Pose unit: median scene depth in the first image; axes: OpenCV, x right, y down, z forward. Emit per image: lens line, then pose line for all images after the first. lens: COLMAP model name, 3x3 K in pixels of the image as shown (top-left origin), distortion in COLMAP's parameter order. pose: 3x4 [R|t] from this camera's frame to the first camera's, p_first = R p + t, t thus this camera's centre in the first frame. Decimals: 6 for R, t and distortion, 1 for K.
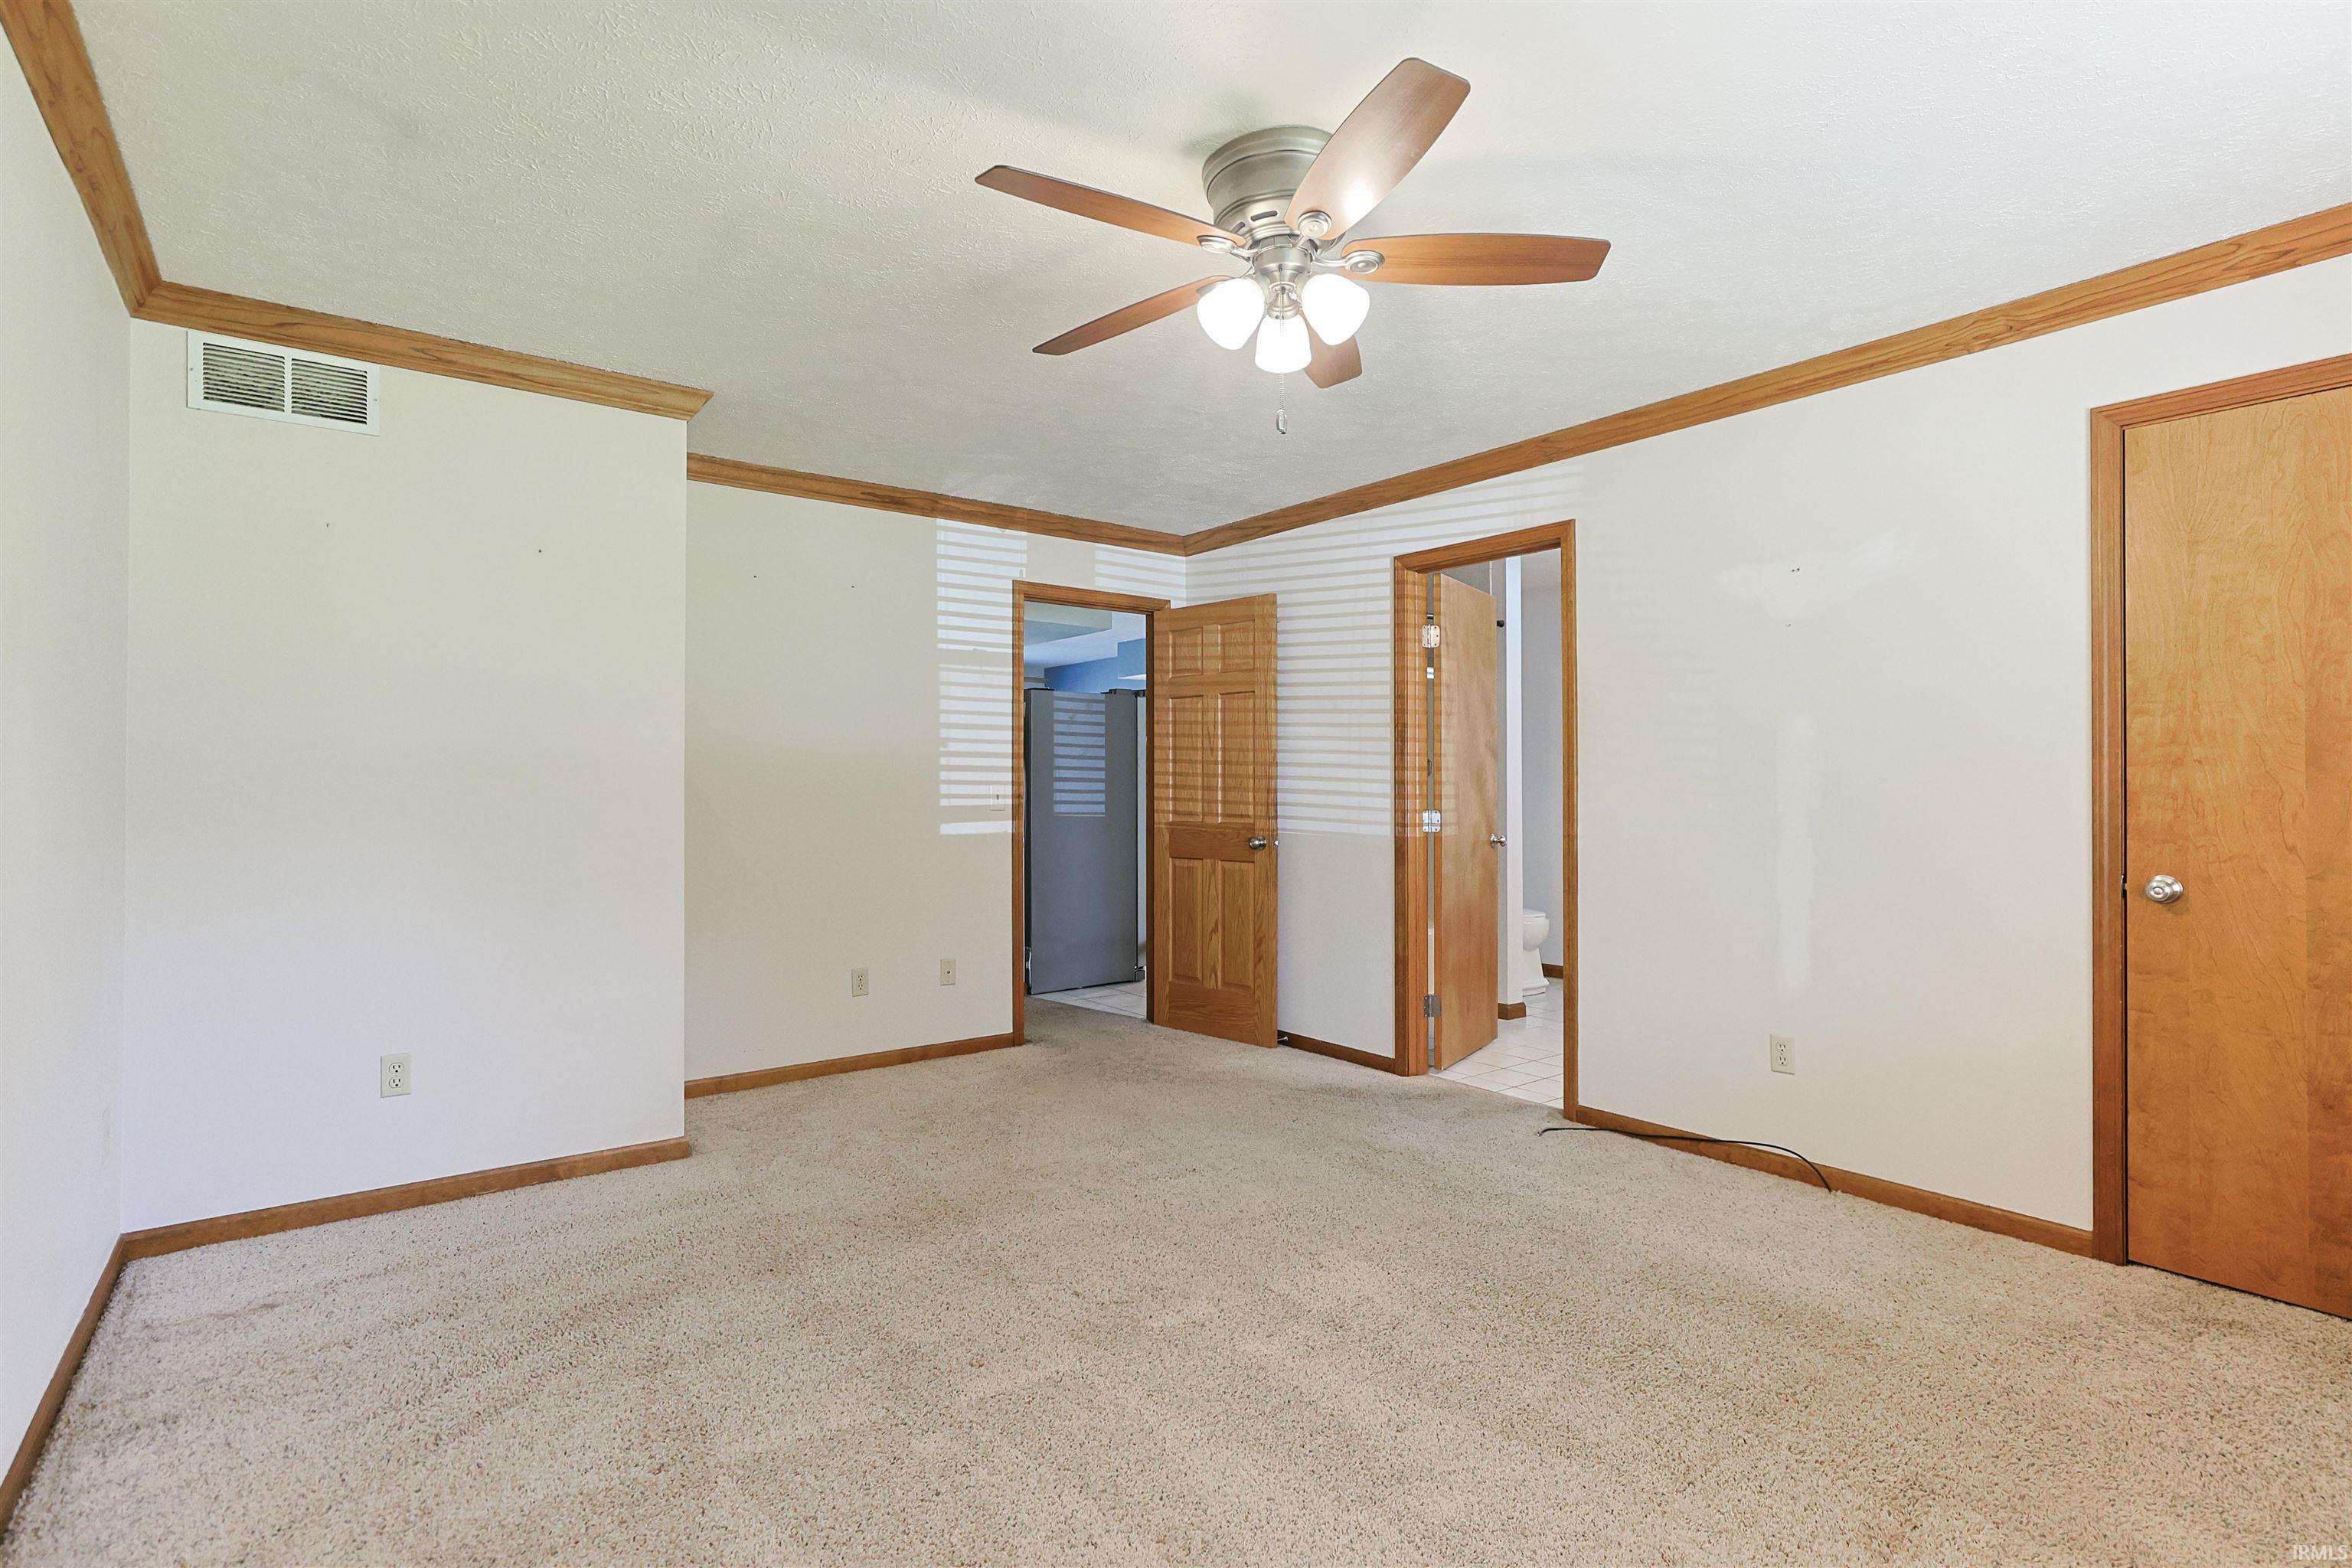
lens RADIAL K [[1132.1, 0, 1193.5], [0, 1132.1, 778.4], [0, 0, 1]] dist [-0.006094, 0.000960]
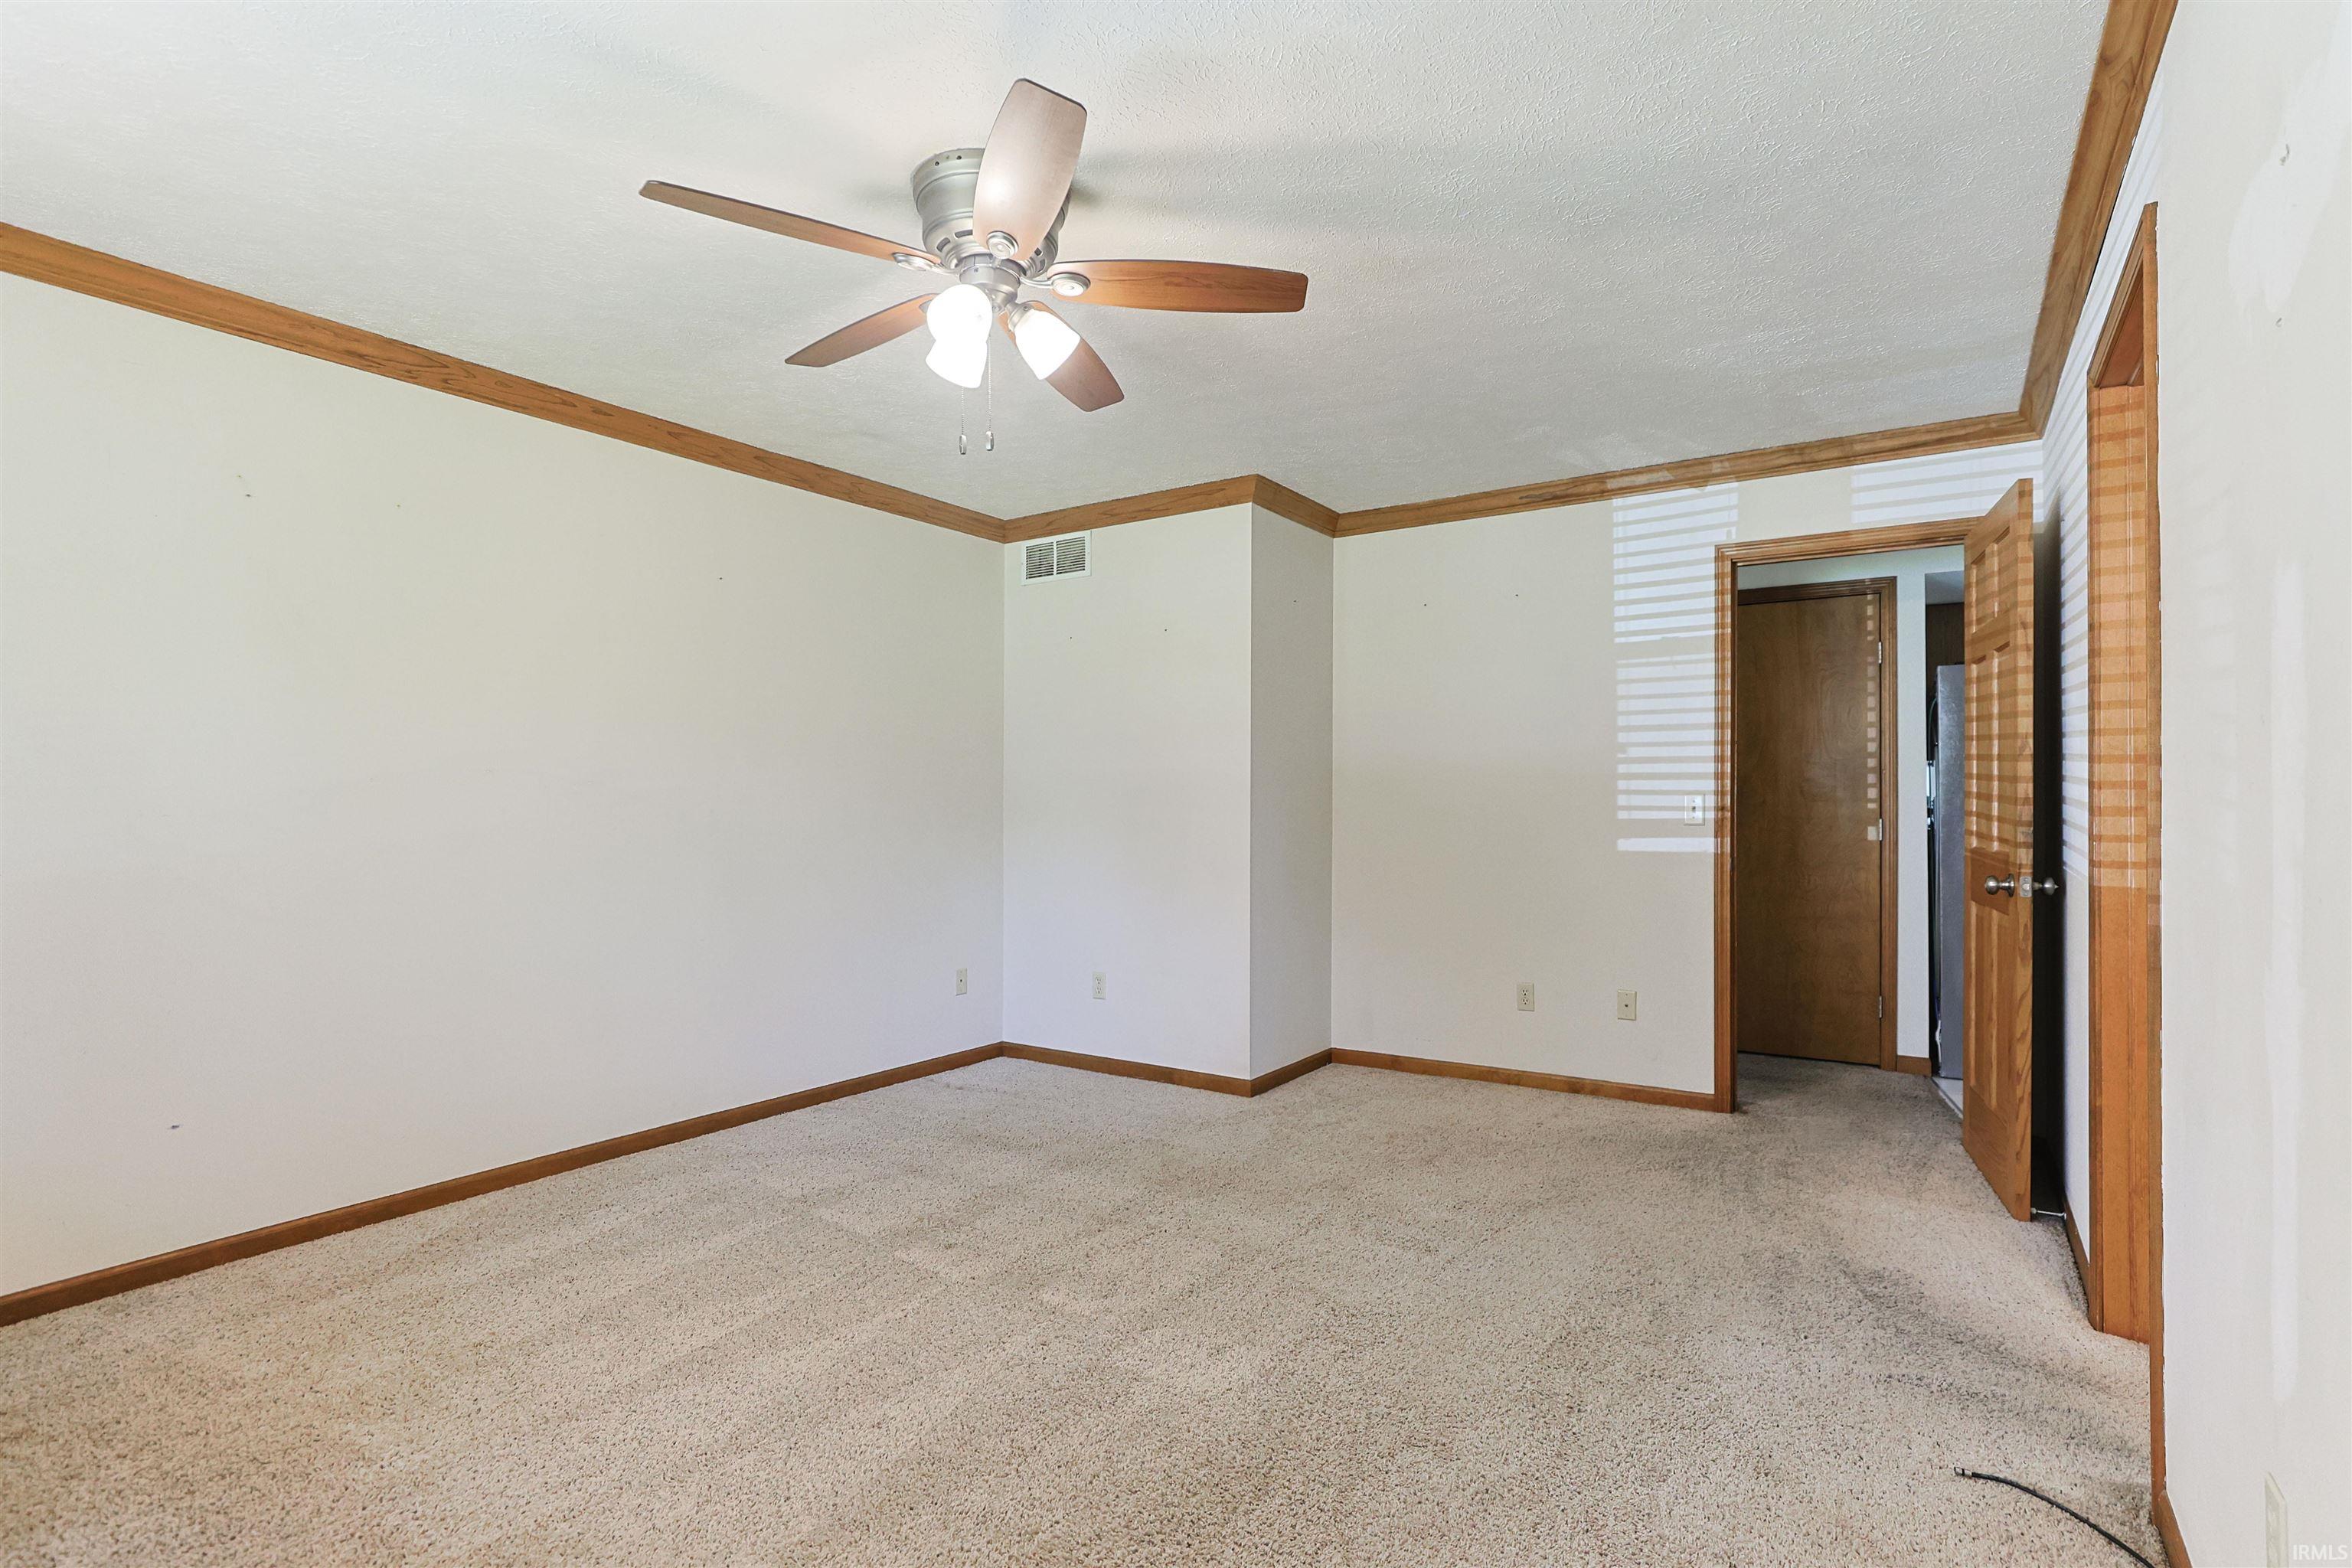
lens RADIAL K [[1132.1, 0, 1187.4], [0, 1132.1, 800.8], [0, 0, 1]] dist [-0.006094, 0.000960]
pose [[0.334391, -0.001728, -0.942433, 0.506248], [0.009841, 0.999950, 0.001659, 0.005097], [0.942383, -0.009830, 0.334391, 0.377669]]
